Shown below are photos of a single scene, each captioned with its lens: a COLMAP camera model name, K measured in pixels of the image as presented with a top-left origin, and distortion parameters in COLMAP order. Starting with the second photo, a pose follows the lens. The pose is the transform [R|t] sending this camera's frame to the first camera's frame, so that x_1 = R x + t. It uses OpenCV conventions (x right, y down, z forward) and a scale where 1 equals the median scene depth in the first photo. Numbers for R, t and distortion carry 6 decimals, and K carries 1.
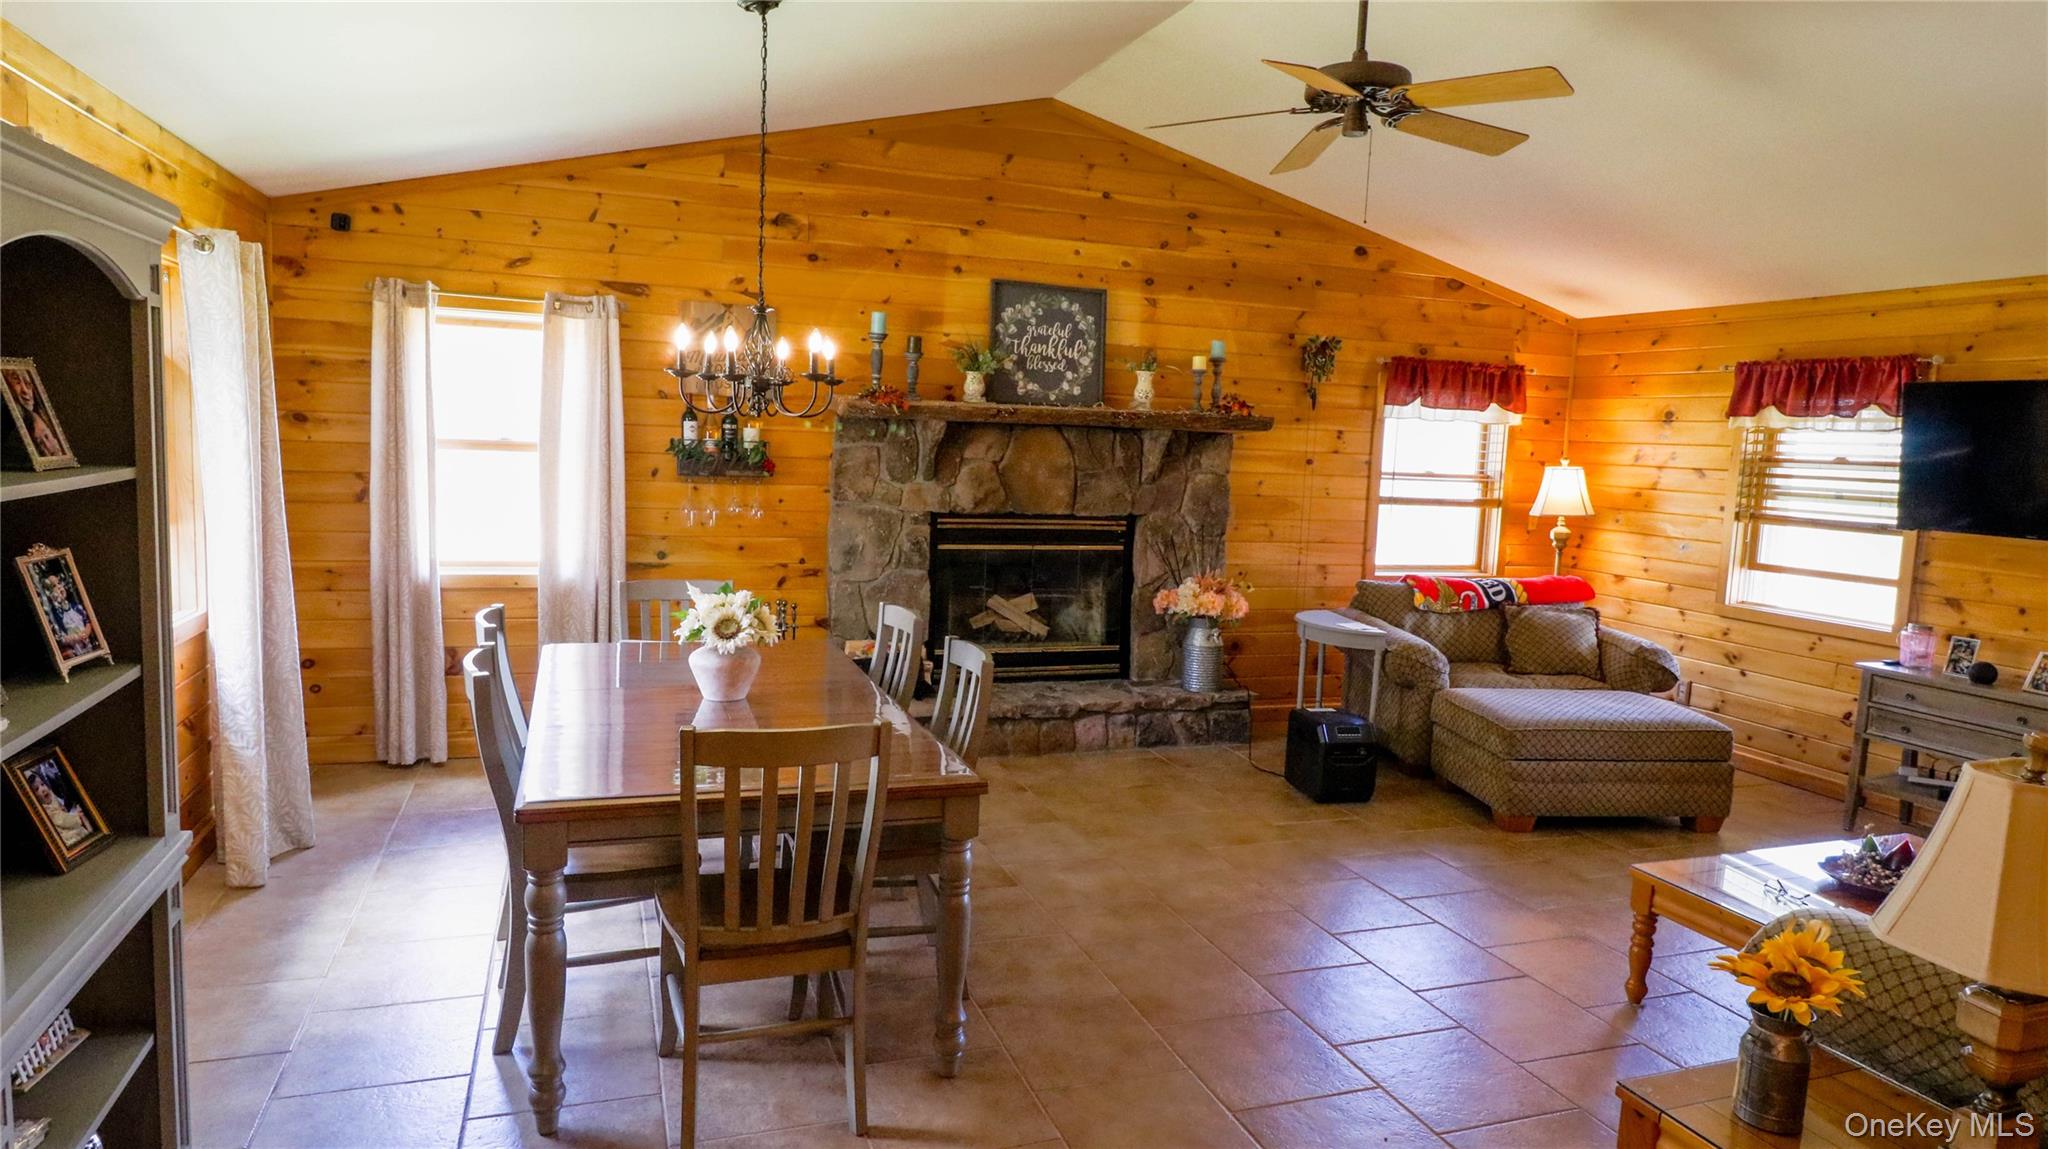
lens RADIAL K [[1146.3, 0, 1024.0], [0, 1146.3, 574.5], [0, 0, 1]] dist [-0.001376, 0.000188]
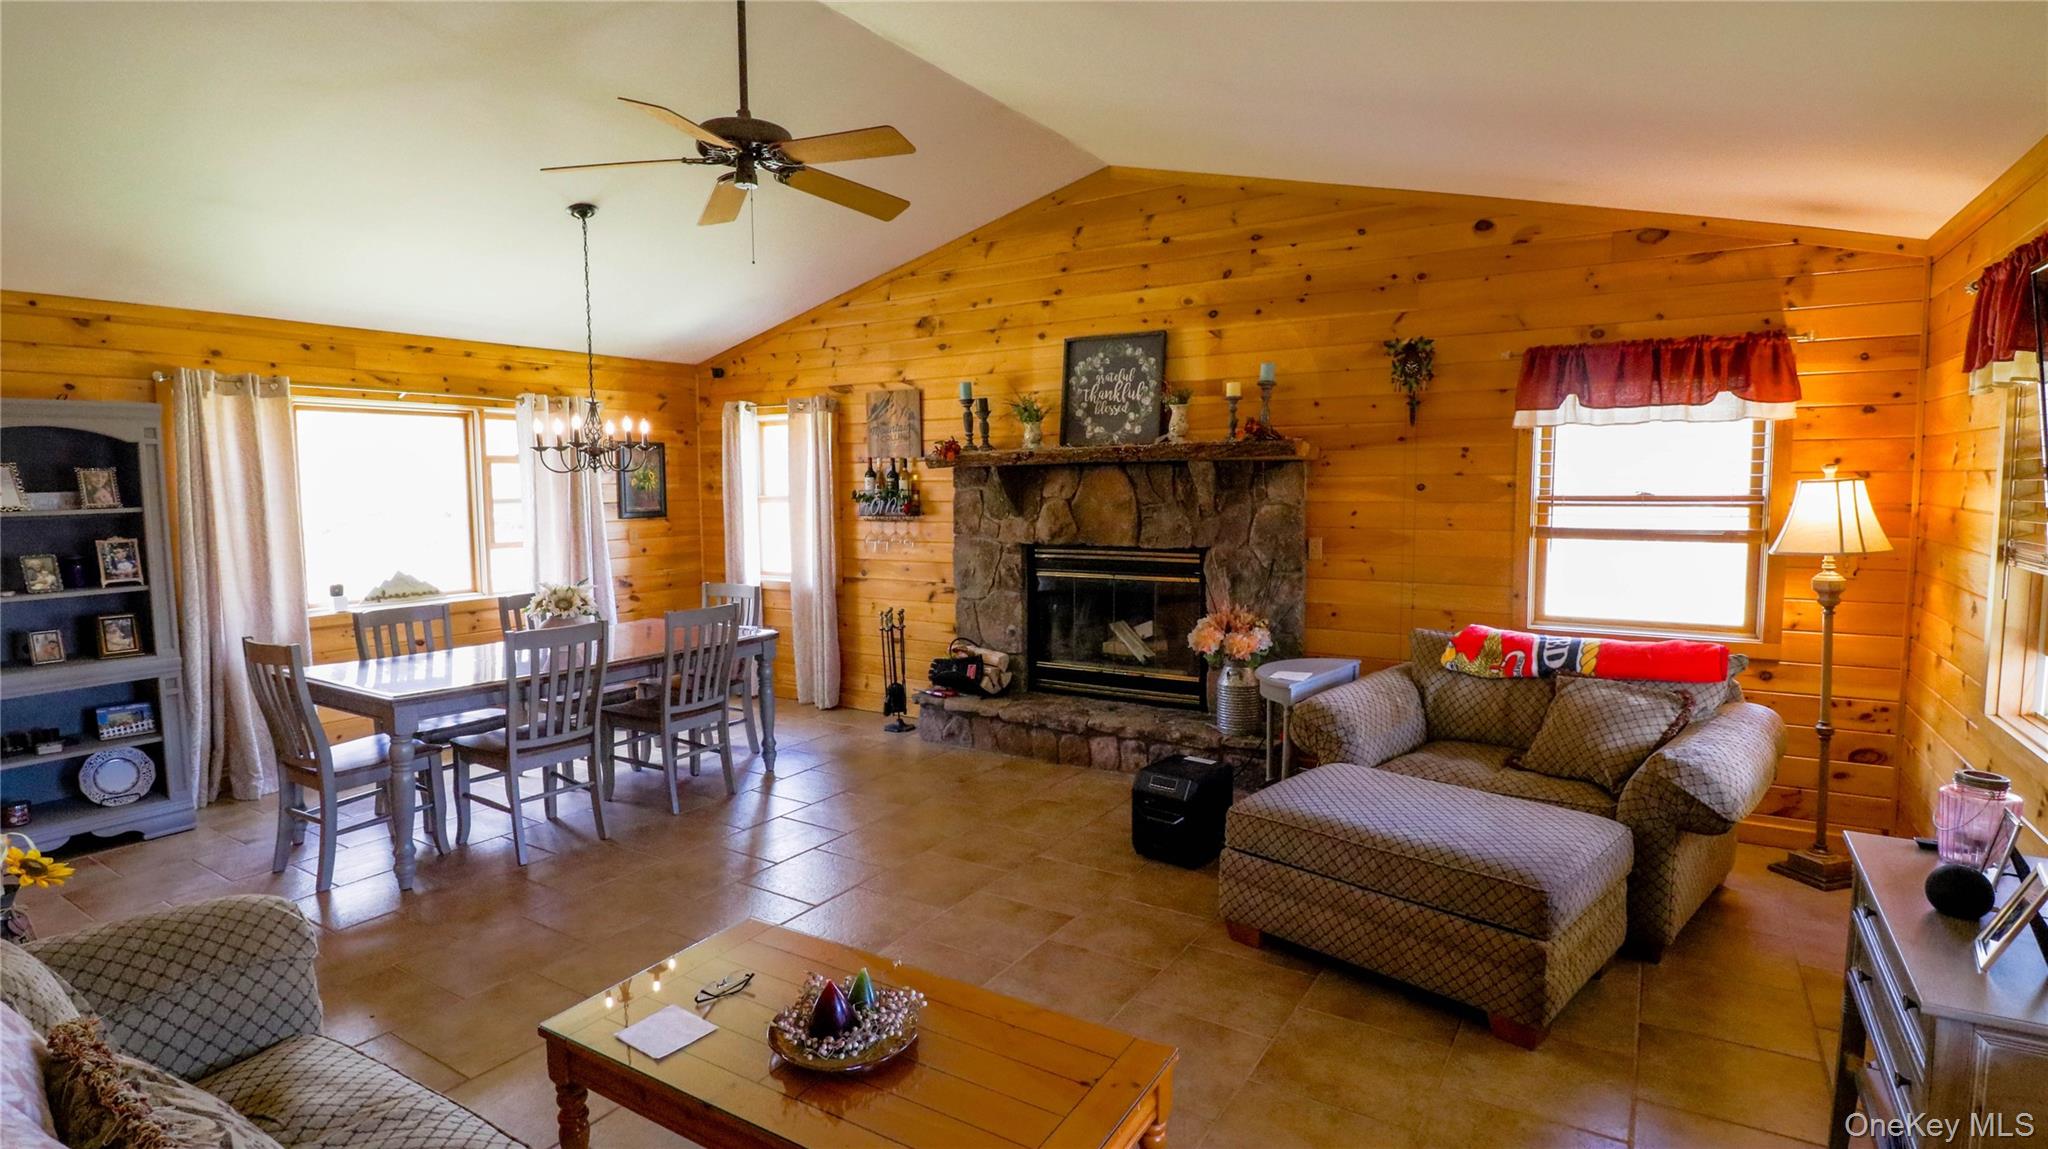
lens RADIAL K [[958.4, 0, 1009.9], [0, 958.4, 573.6], [0, 0, 1]] dist [0.000051, -0.012008]
pose [[0.640193, 0.025464, -0.767792, 0.654057], [-0.056816, 0.998283, -0.014266, -0.008163], [0.766110, 0.052756, 0.640541, 0.348832]]
